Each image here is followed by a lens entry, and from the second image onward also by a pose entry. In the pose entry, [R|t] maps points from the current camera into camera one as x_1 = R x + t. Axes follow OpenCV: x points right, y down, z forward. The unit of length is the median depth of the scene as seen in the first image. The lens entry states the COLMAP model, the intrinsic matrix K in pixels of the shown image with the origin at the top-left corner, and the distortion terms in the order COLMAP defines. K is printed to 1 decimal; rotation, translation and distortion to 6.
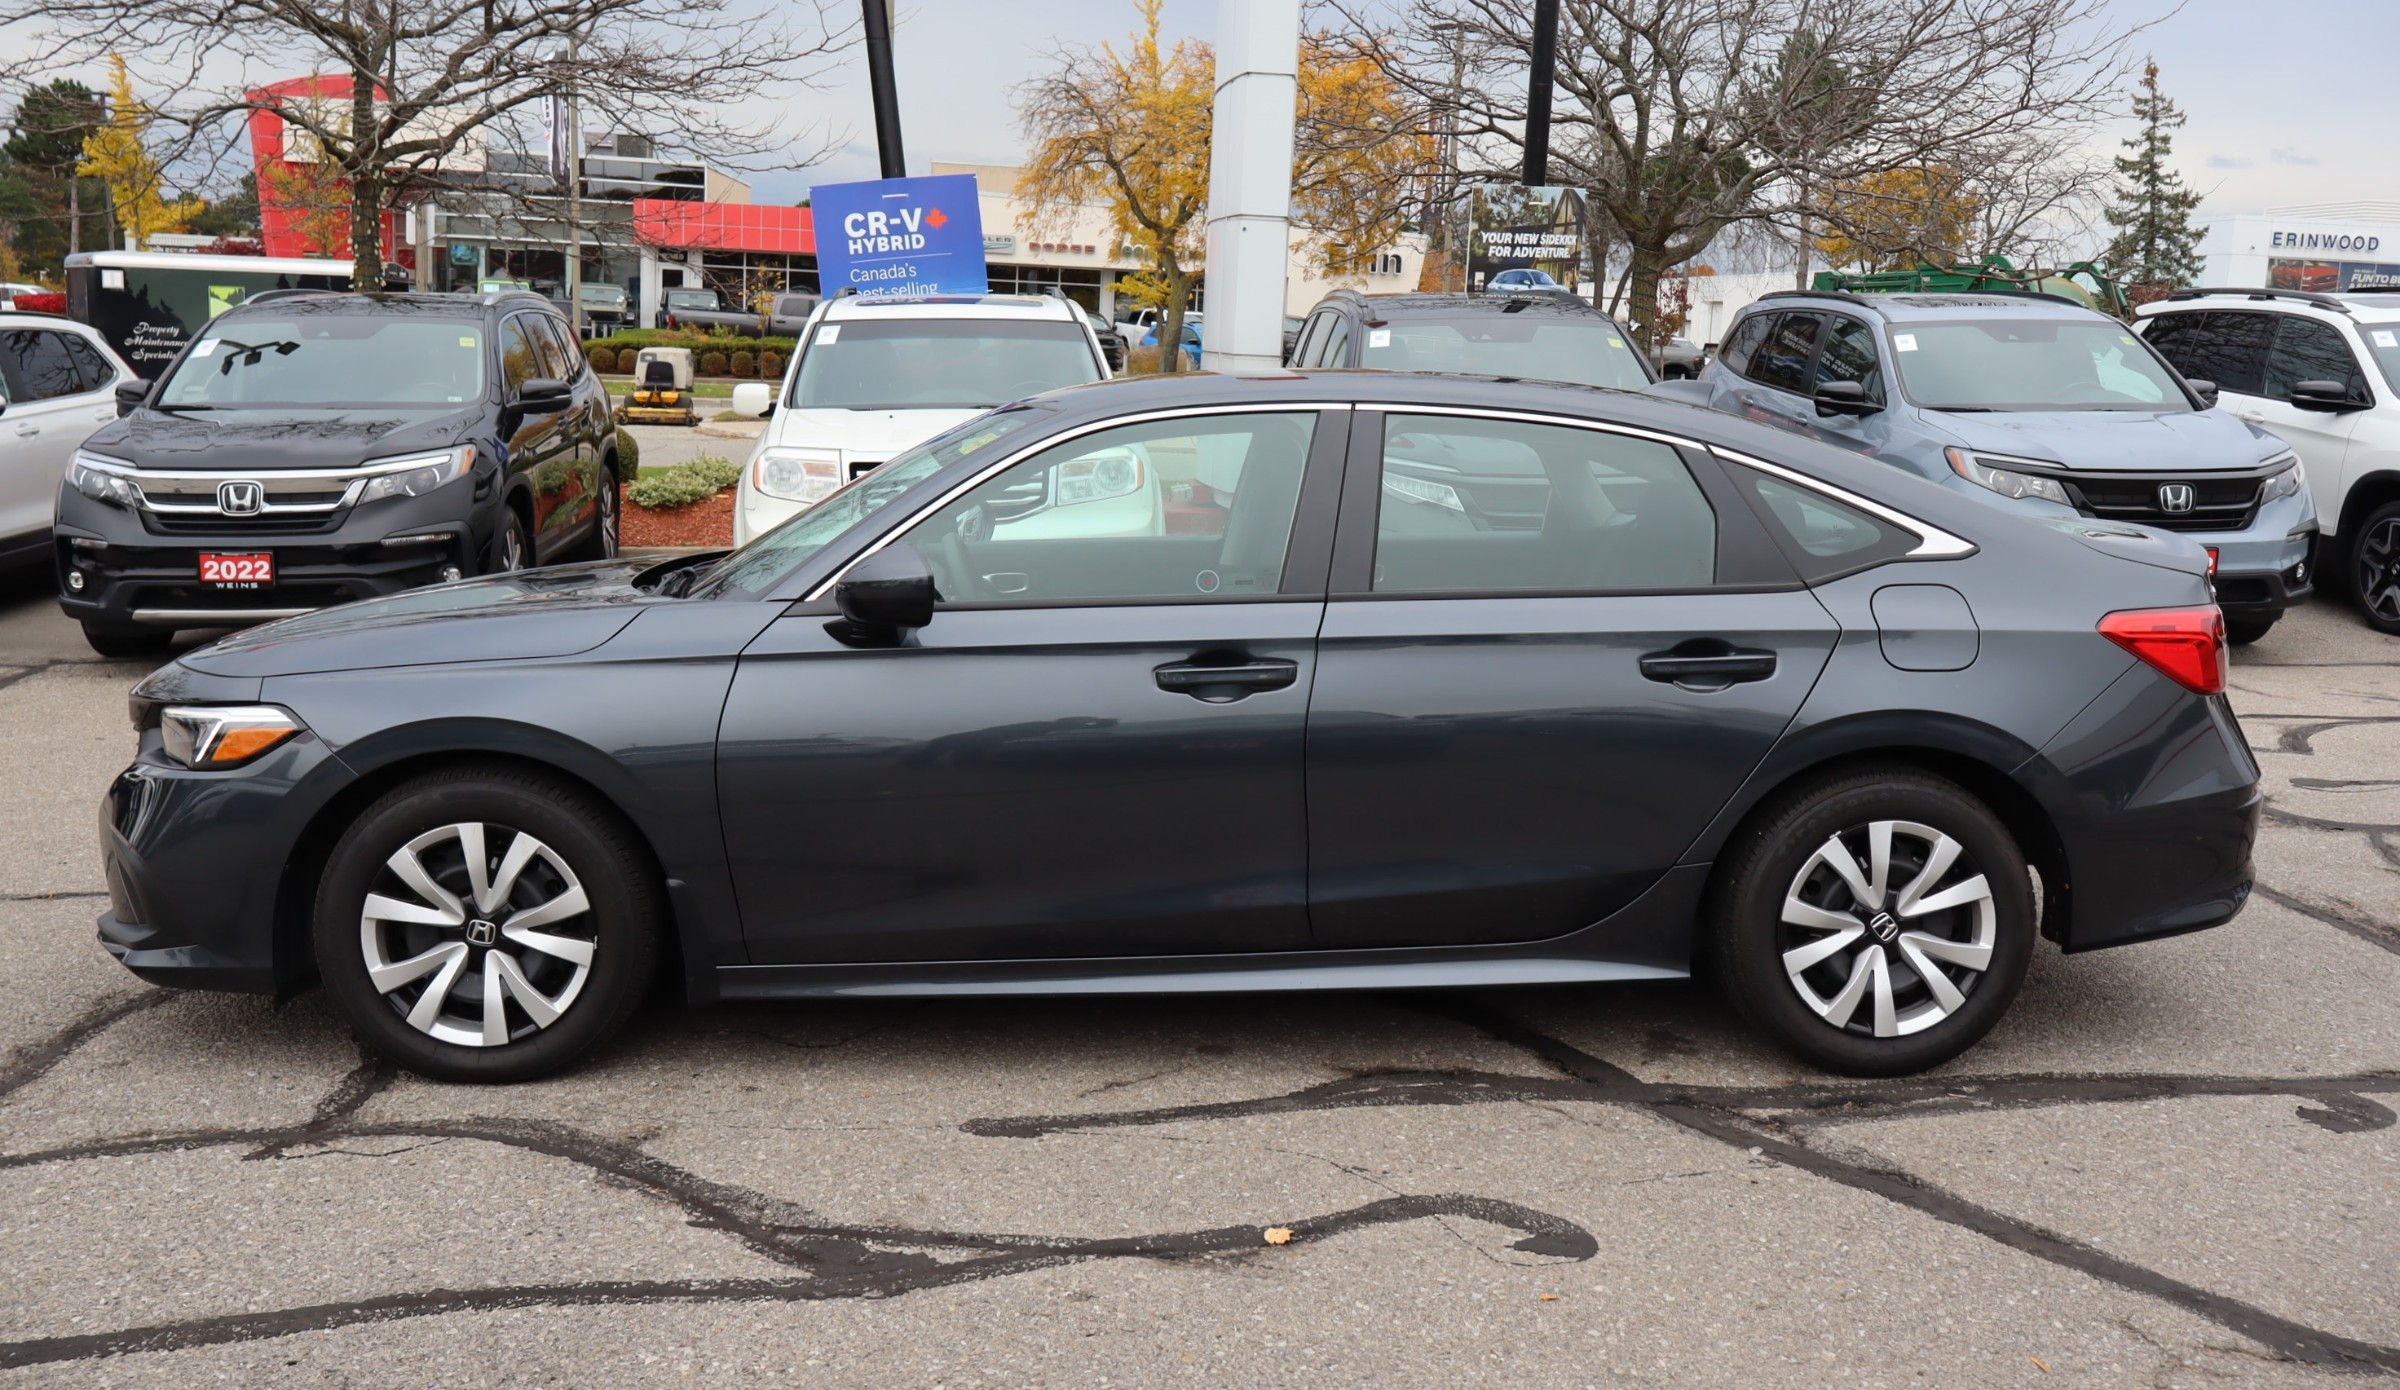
lens RADIAL K [[1968.5, 0, 1200.0], [0, 1968.5, 695.0], [0, 0, 1]] dist [0.006840, 0.007047]
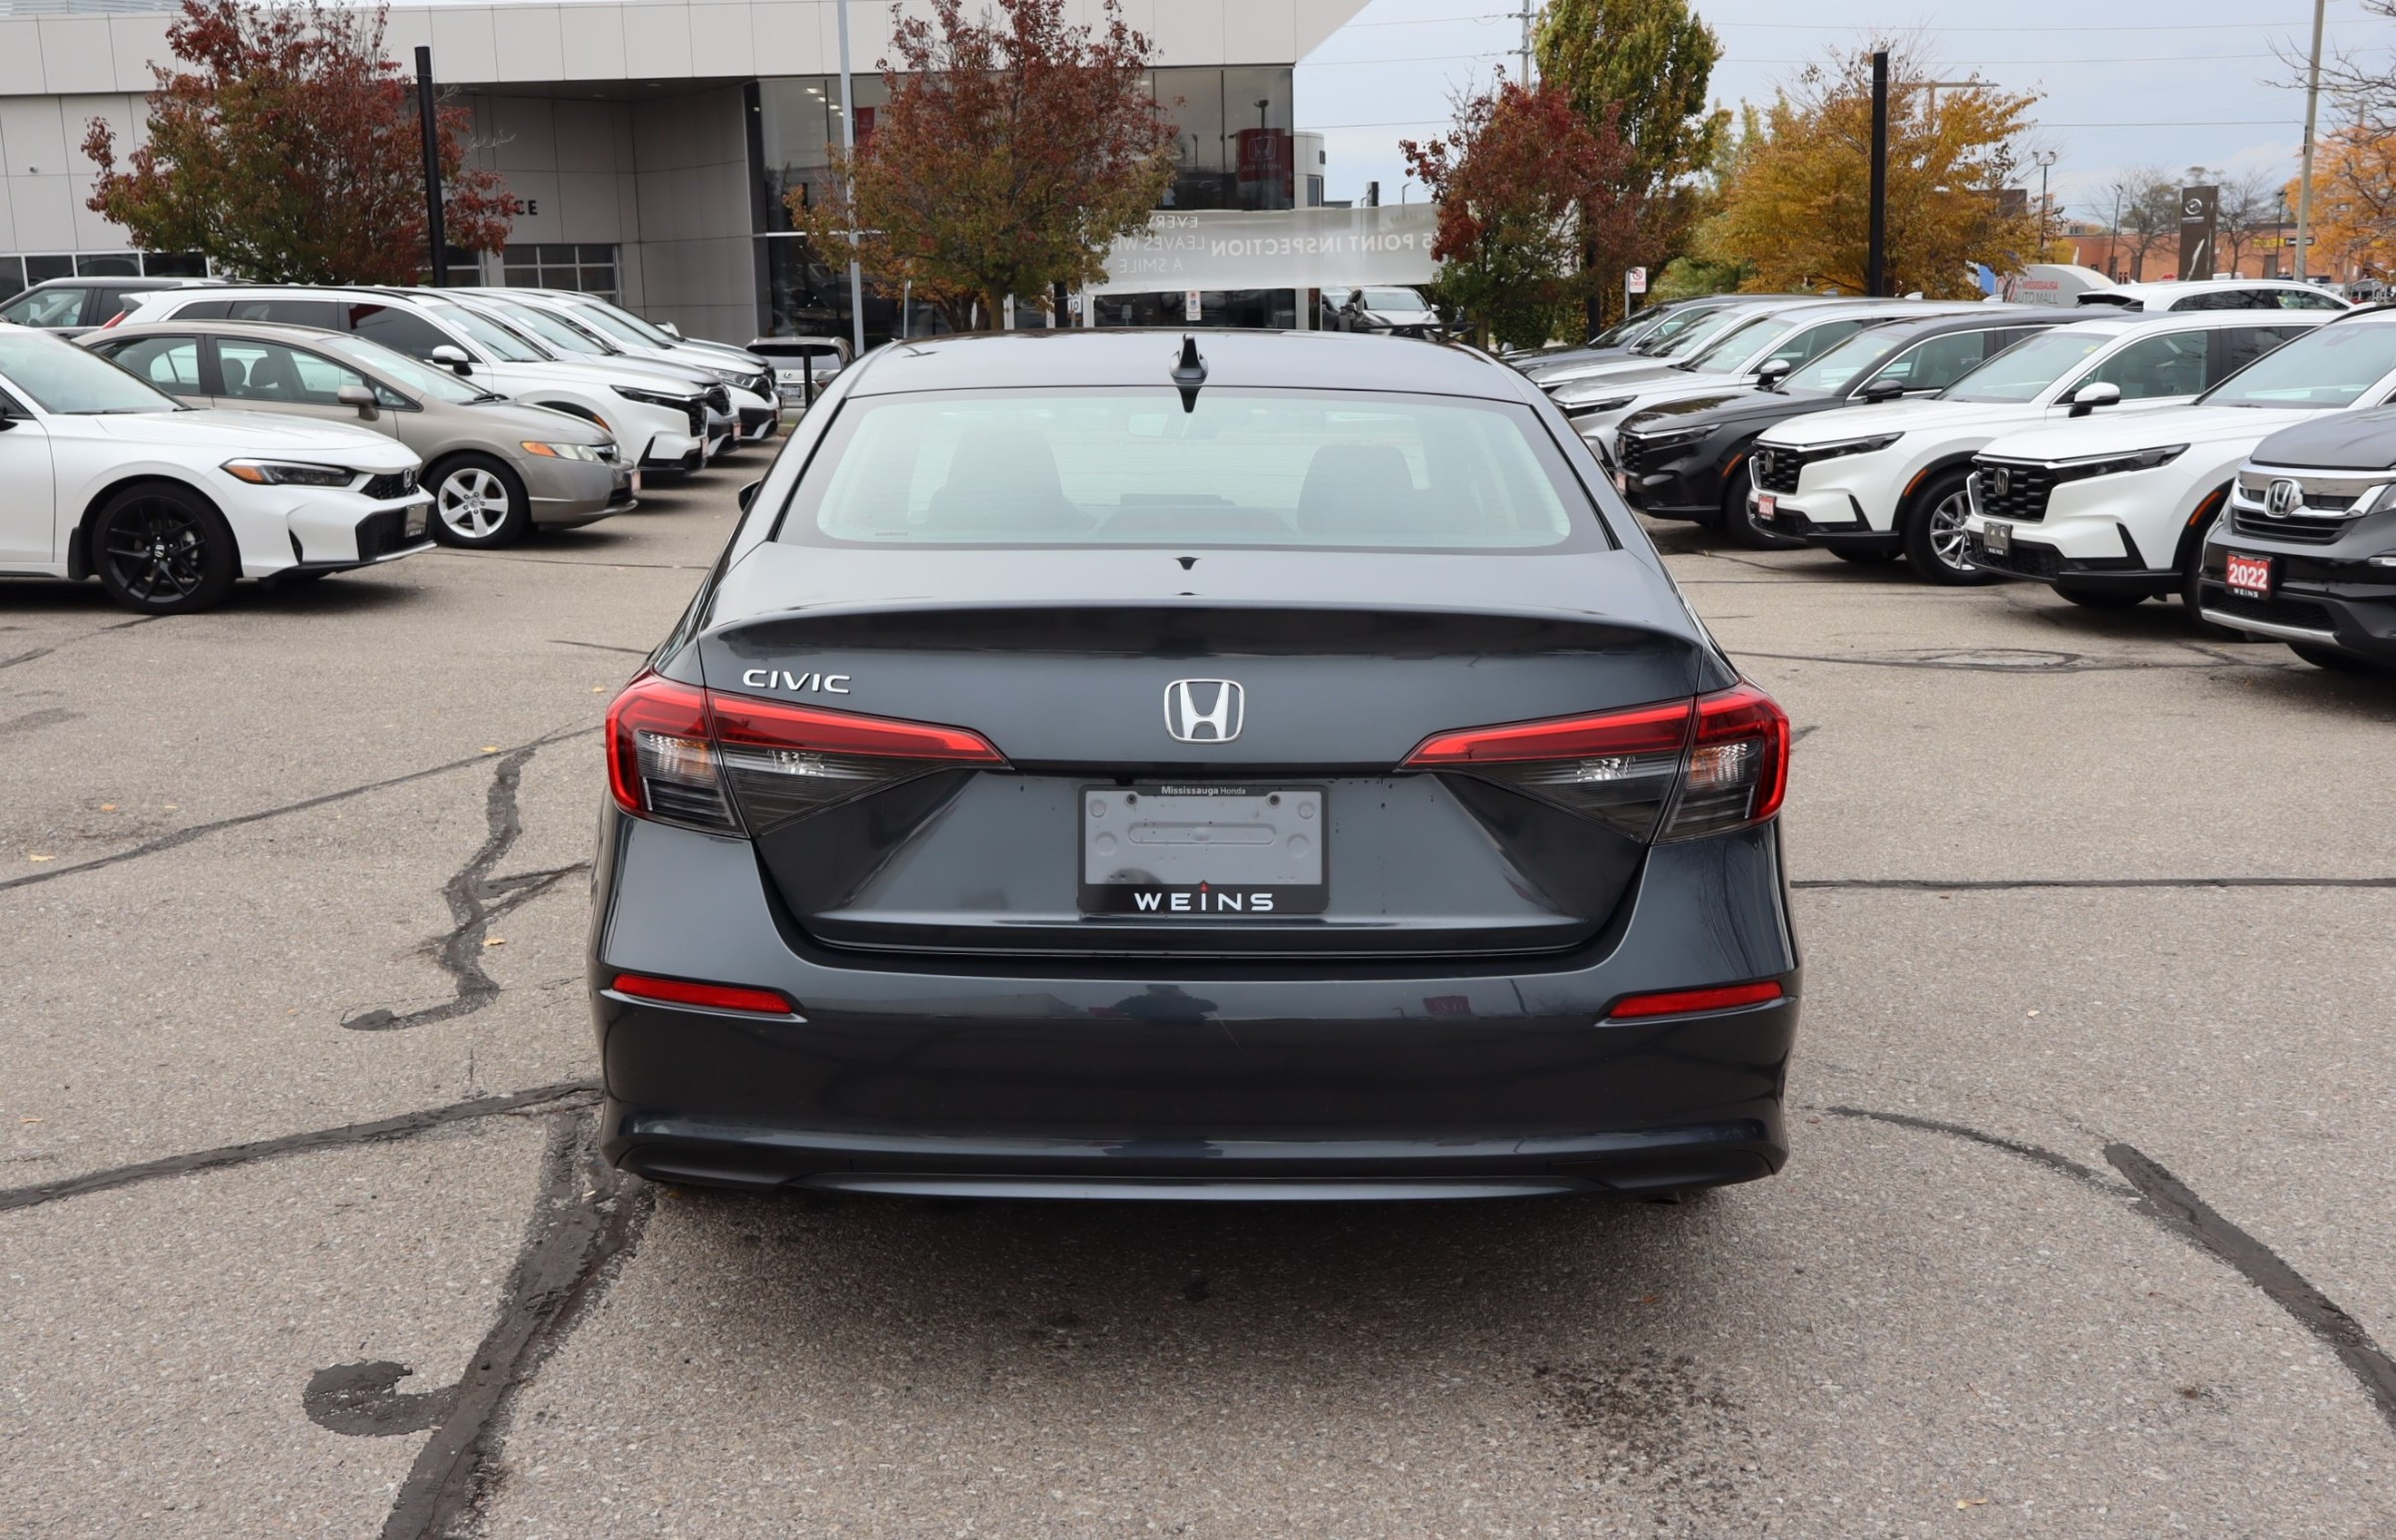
lens RADIAL K [[2269.0, 0, 1198.0], [0, 2269.0, 770.0], [0, 0, 1]] dist [-0.005722, -0.005504]
pose [[-0.045487, 0.169853, -0.984419, 1.266376], [-0.161564, 0.971215, 0.175041, -0.178246], [0.985813, 0.167008, -0.016736, 1.224713]]
